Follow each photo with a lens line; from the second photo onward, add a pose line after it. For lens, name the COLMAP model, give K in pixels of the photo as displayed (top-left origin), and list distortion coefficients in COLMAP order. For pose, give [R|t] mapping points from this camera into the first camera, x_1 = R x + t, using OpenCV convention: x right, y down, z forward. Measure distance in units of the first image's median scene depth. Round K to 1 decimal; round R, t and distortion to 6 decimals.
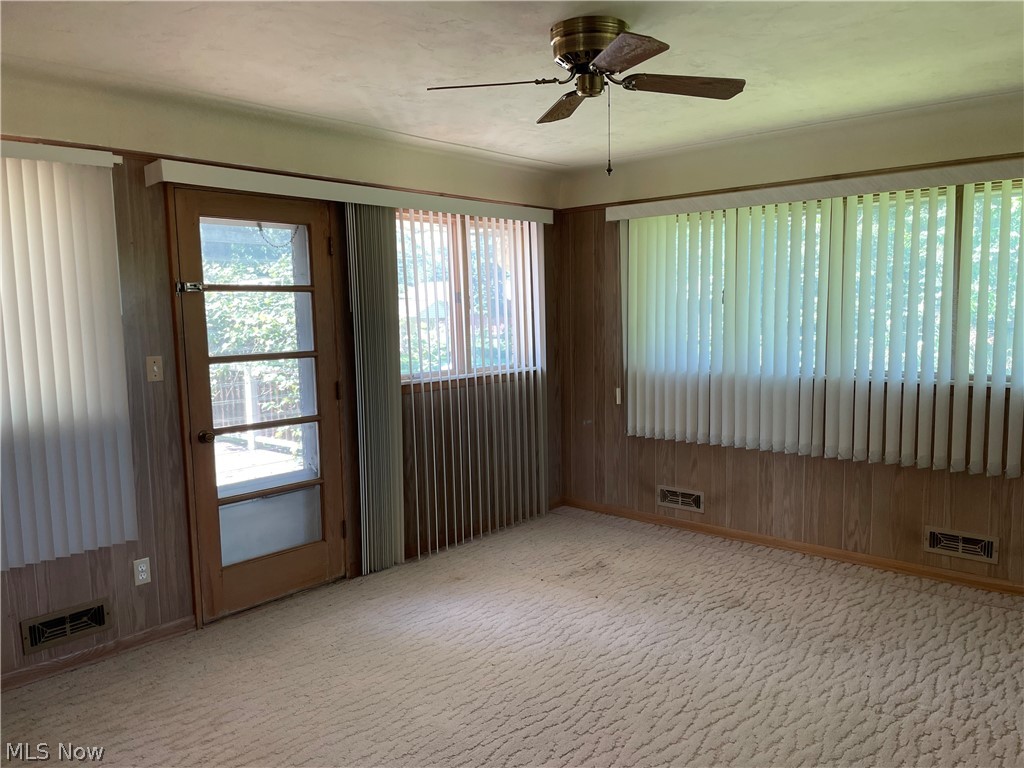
lens RADIAL K [[781.2, 0, 514.7], [0, 781.2, 379.2], [0, 0, 1]] dist [0.096538, -0.129267]
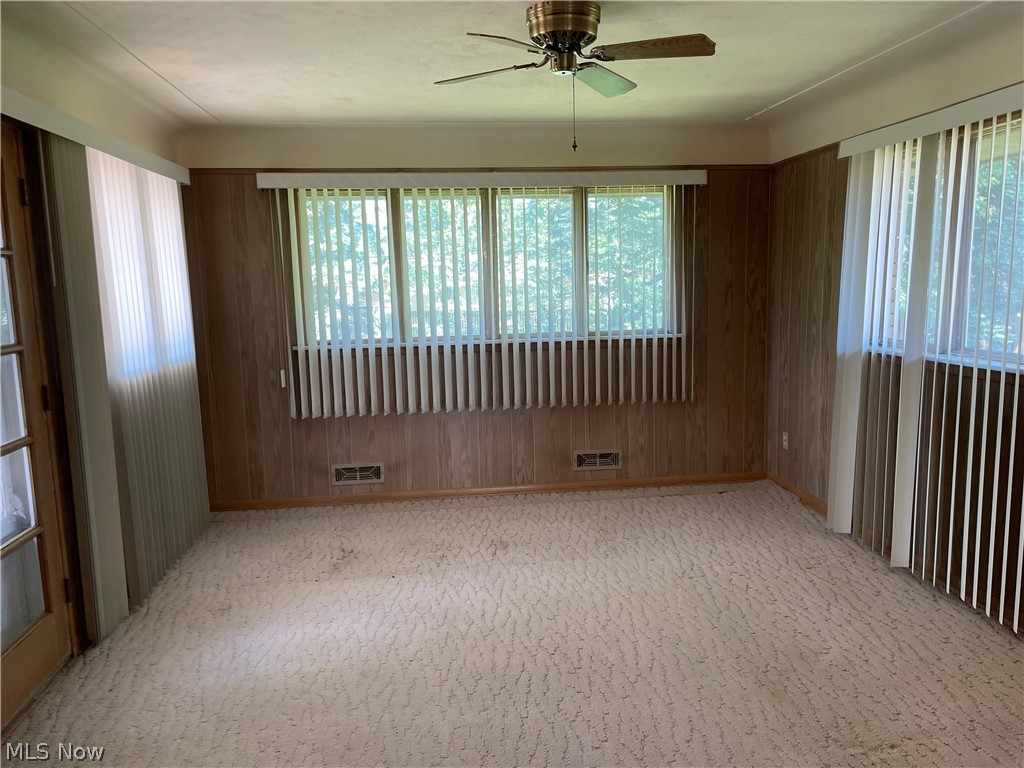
lens RADIAL K [[781.2, 0, 514.7], [0, 781.2, 379.2], [0, 0, 1]] dist [0.096538, -0.129267]
pose [[0.676109, -0.096067, 0.730512, -0.432125], [0.081800, 0.995121, 0.055156, -0.008420], [-0.732247, 0.022464, 0.680668, 0.192258]]
